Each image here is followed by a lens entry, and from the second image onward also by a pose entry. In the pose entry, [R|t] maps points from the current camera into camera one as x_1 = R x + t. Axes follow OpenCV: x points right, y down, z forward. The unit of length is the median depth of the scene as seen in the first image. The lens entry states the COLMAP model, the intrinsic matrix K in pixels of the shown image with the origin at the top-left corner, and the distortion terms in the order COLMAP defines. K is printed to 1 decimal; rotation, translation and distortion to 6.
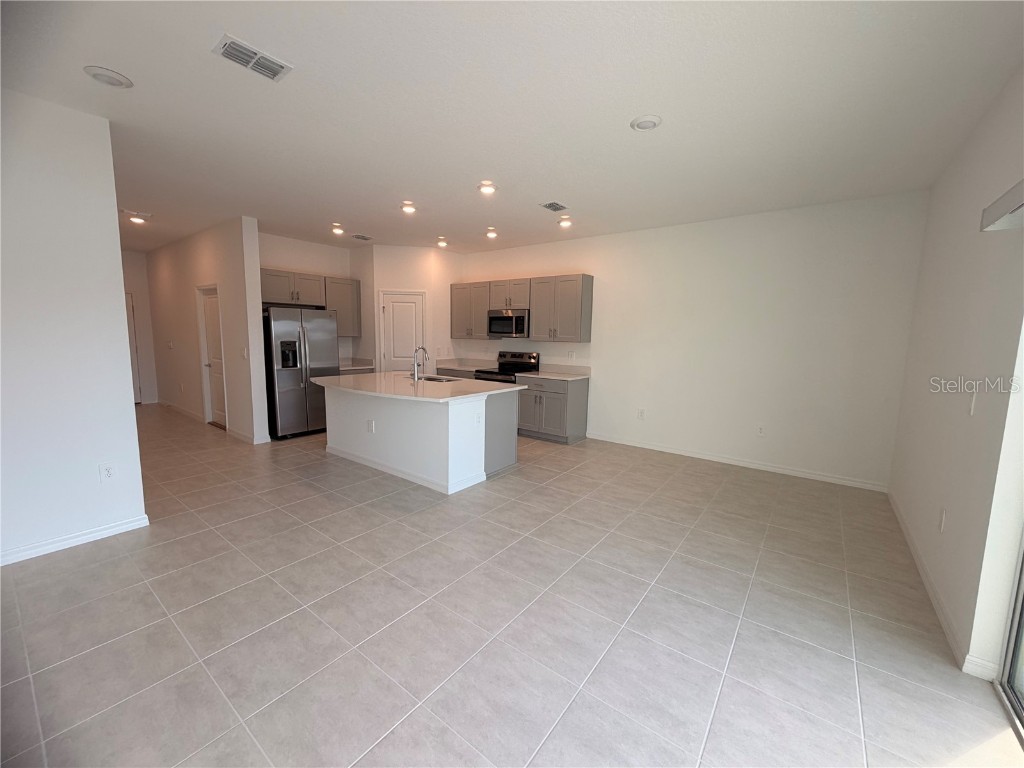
lens RADIAL K [[404.7, 0, 514.2], [0, 404.7, 385.6], [0, 0, 1]] dist [-0.000169, -0.000622]
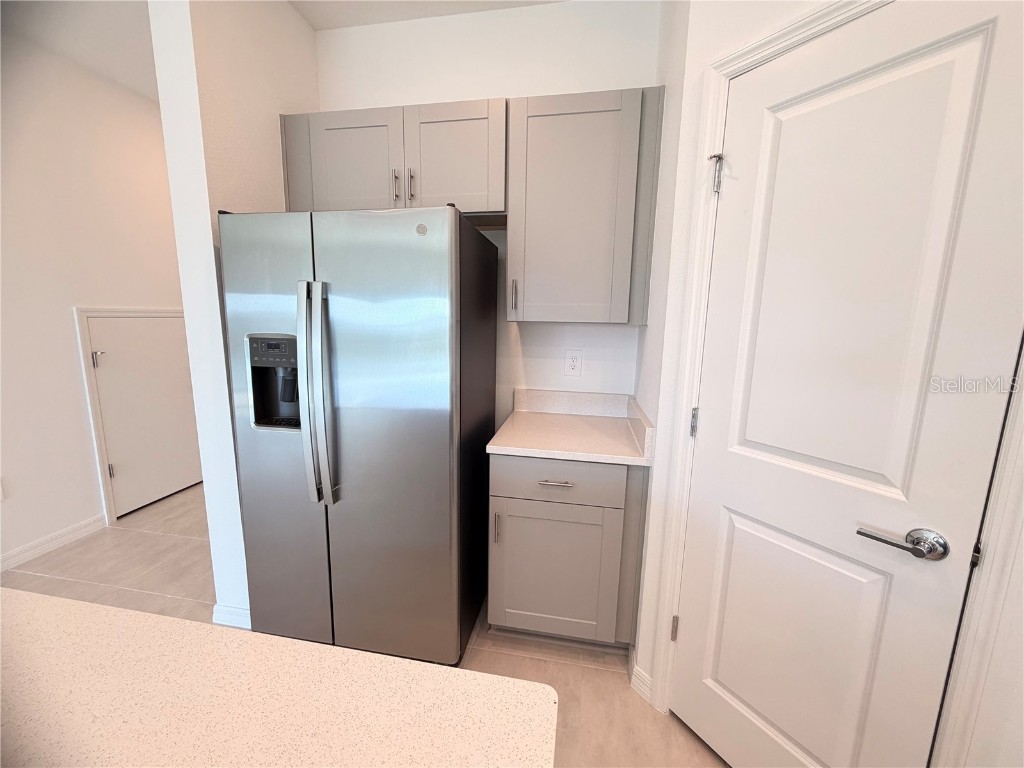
lens RADIAL K [[404.7, 0, 507.7], [0, 404.7, 382.9], [0, 0, 1]] dist [-0.000169, -0.000622]
pose [[0.448326, 0.135667, -0.883515, -0.200172], [-0.121229, 0.988511, 0.090273, -0.104678], [0.885611, 0.066636, 0.459622, 0.871778]]
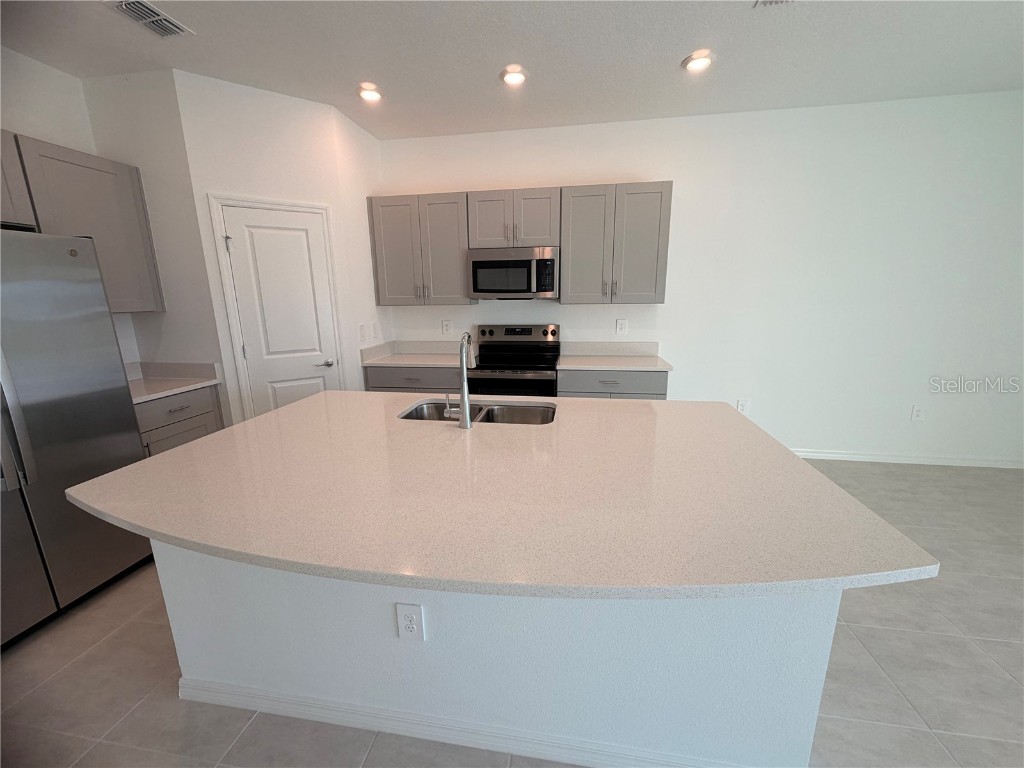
lens RADIAL K [[404.7, 0, 512.0], [0, 404.7, 382.6], [0, 0, 1]] dist [-0.000169, -0.000622]
pose [[0.888122, -0.128548, 0.441264, -0.273553], [0.087417, 0.989810, 0.112407, -0.068553], [-0.451217, -0.061257, 0.890309, 0.499915]]
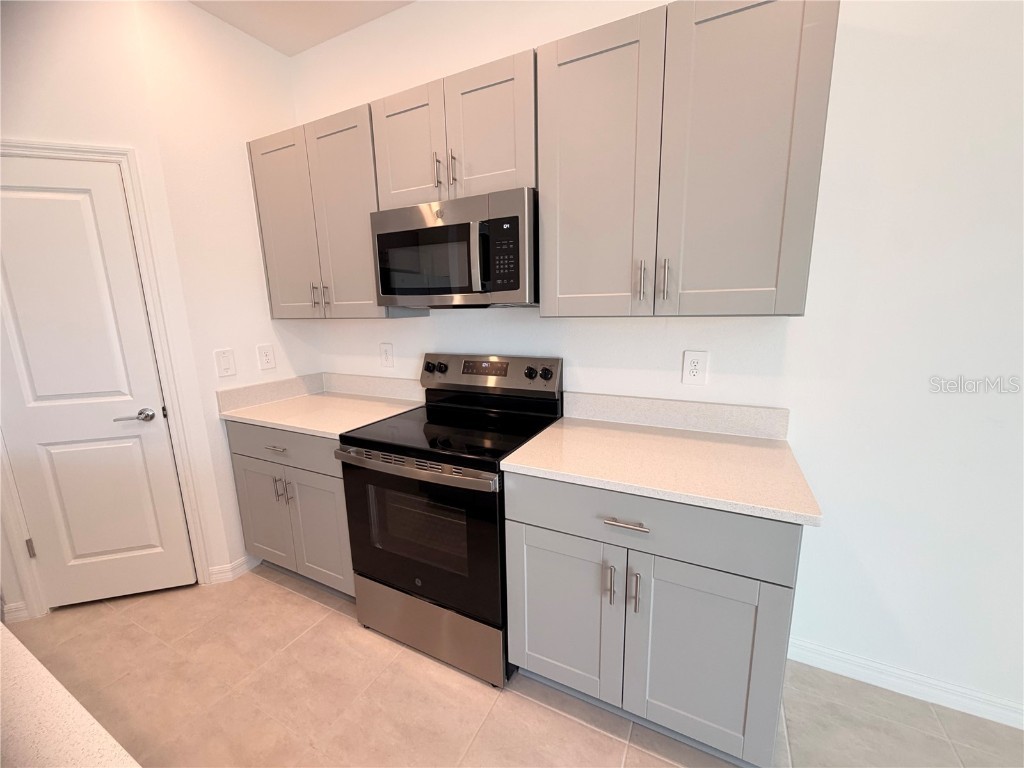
lens RADIAL K [[404.7, 0, 511.2], [0, 404.7, 383.2], [0, 0, 1]] dist [-0.000169, -0.000622]
pose [[0.984746, -0.069829, 0.159369, -0.023623], [0.059941, 0.996015, 0.066036, -0.083430], [-0.163345, -0.055476, 0.985008, 0.715702]]
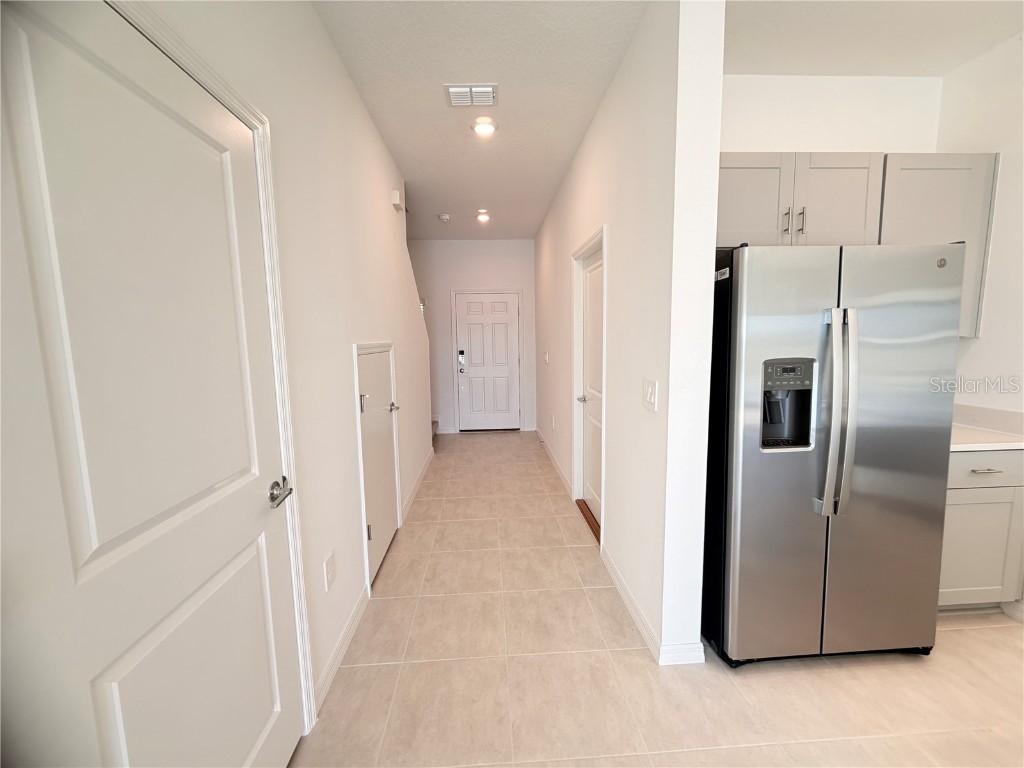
lens RADIAL K [[404.7, 0, 510.1], [0, 404.7, 385.1], [0, 0, 1]] dist [-0.000169, -0.000622]
pose [[0.644819, 0.056743, -0.762227, -0.397293], [-0.062489, 0.997816, 0.021417, -0.072811], [0.761777, 0.033820, 0.646956, 0.561380]]
